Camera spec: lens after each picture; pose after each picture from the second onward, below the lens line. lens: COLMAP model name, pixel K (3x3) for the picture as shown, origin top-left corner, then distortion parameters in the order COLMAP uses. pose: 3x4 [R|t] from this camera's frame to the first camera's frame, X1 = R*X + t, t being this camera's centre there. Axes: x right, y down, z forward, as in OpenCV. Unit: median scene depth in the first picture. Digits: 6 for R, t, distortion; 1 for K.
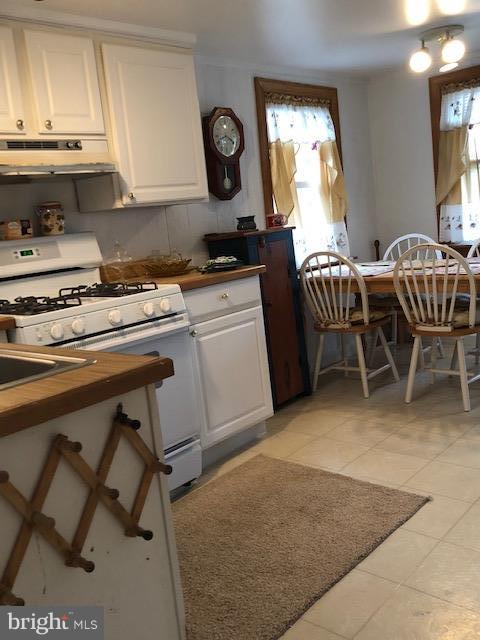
lens RADIAL K [[659.3, 0, 240.4], [0, 659.3, 321.4], [0, 0, 1]] dist [0.116917, -0.194615]
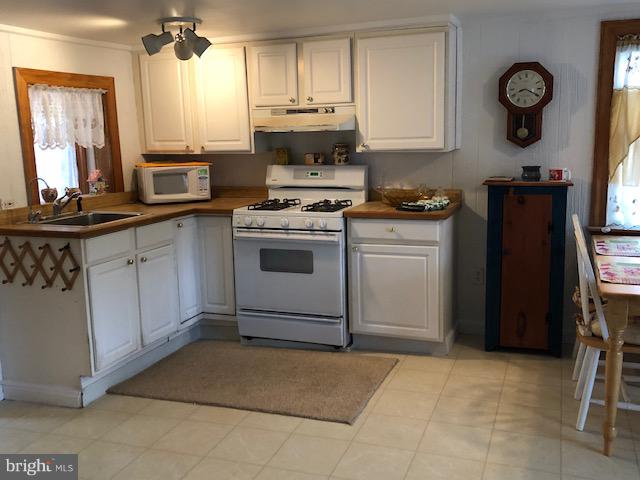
lens RADIAL K [[659.3, 0, 320.4], [0, 659.3, 249.0], [0, 0, 1]] dist [0.116917, -0.194615]
pose [[0.319054, 0.262131, -0.910764, 1.141505], [-0.166931, 0.961508, 0.218258, -0.265964], [0.932919, 0.082399, 0.350531, 0.433098]]
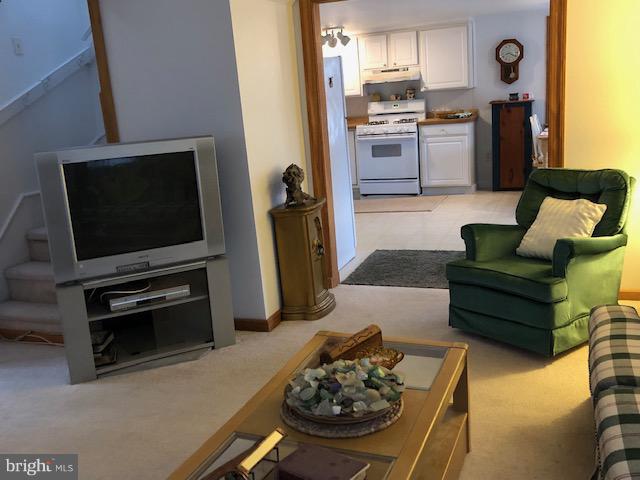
lens RADIAL K [[632.5, 0, 320.0], [0, 632.5, 240.0], [0, 0, 1]] dist [0.101158, -0.173543]
pose [[0.309238, 0.289711, -0.905781, 2.198199], [-0.118819, 0.956774, 0.265455, -0.228452], [0.943533, 0.025535, 0.330294, -0.233733]]
